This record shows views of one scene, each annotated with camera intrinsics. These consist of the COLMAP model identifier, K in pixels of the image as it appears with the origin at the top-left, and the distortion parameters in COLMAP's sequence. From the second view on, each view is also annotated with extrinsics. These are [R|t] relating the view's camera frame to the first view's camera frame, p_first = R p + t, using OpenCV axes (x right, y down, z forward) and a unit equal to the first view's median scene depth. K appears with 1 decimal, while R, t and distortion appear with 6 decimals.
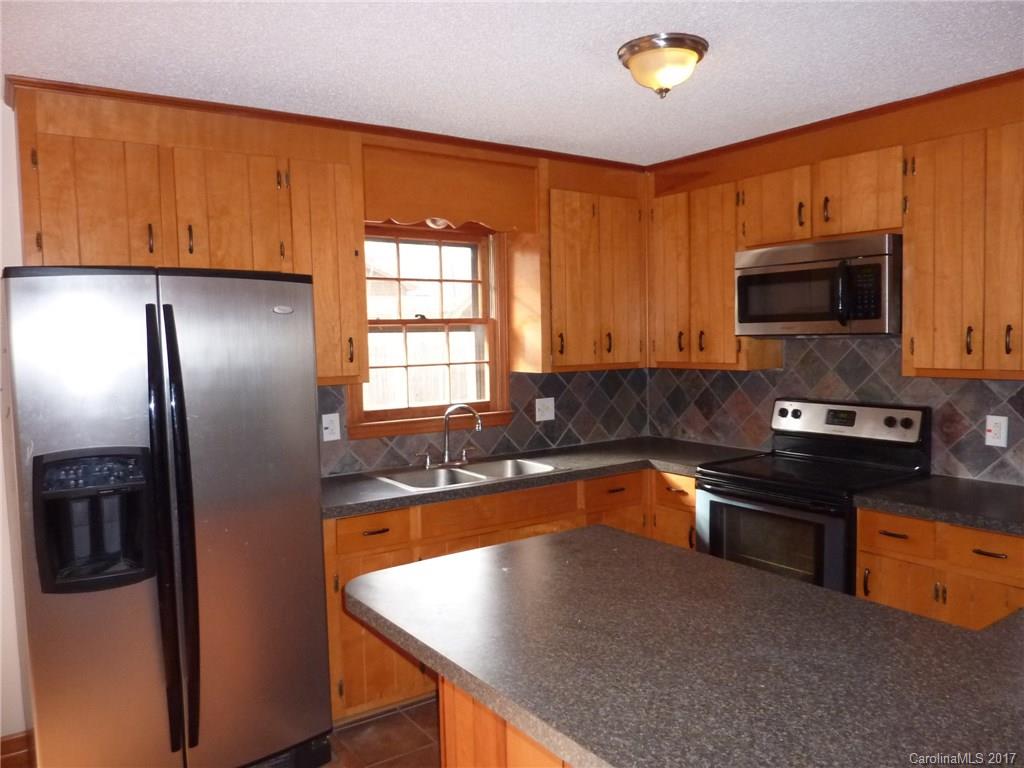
lens RADIAL K [[763.2, 0, 517.5], [0, 763.2, 383.1], [0, 0, 1]] dist [-0.025063, -0.003400]
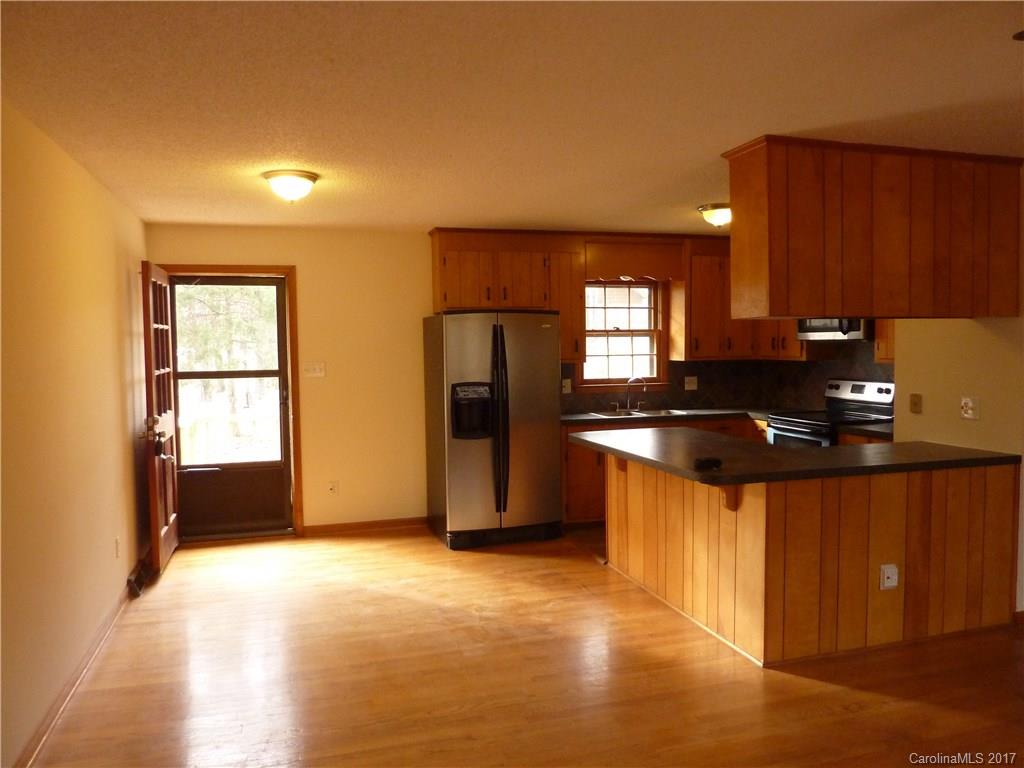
lens RADIAL K [[763.2, 0, 517.5], [0, 763.2, 383.1], [0, 0, 1]] dist [-0.025063, -0.003400]
pose [[0.950502, 0.024161, -0.309779, 0.207584], [-0.026422, 0.999646, -0.003104, 0.052911], [0.309594, 0.011136, 0.950804, -0.772305]]
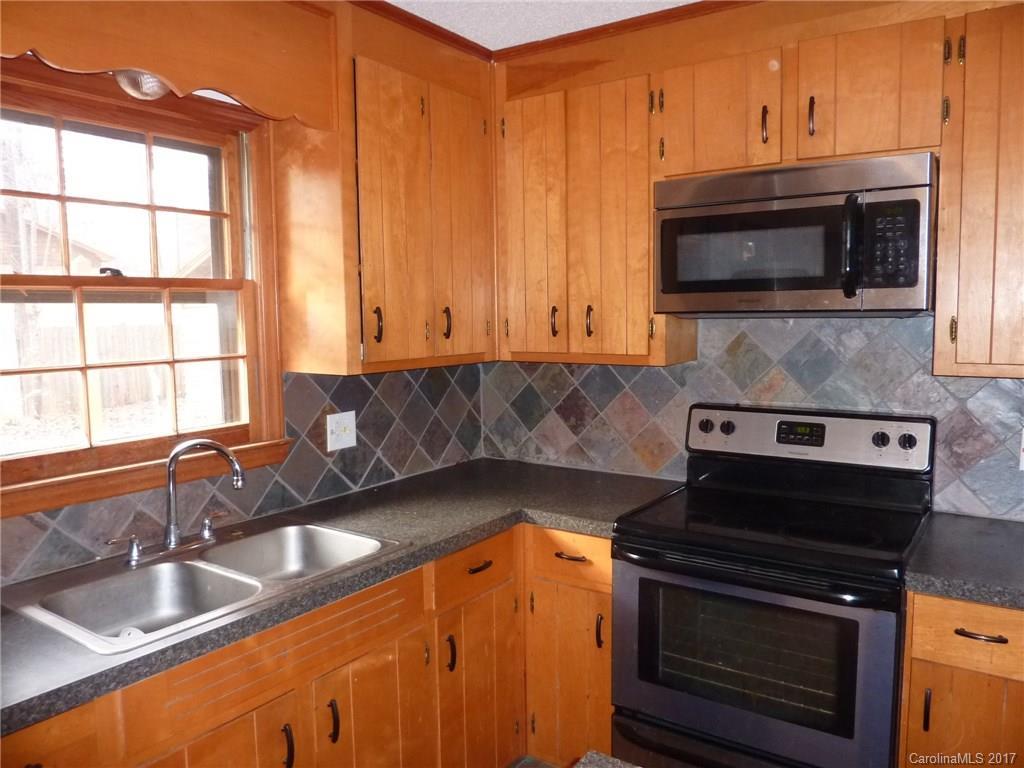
lens RADIAL K [[763.2, 0, 517.5], [0, 763.2, 383.1], [0, 0, 1]] dist [-0.025063, -0.003400]
pose [[0.937981, -0.024177, 0.345843, -0.045862], [0.015168, 0.999472, 0.028732, -0.021360], [-0.346355, -0.021705, 0.937853, 0.404582]]
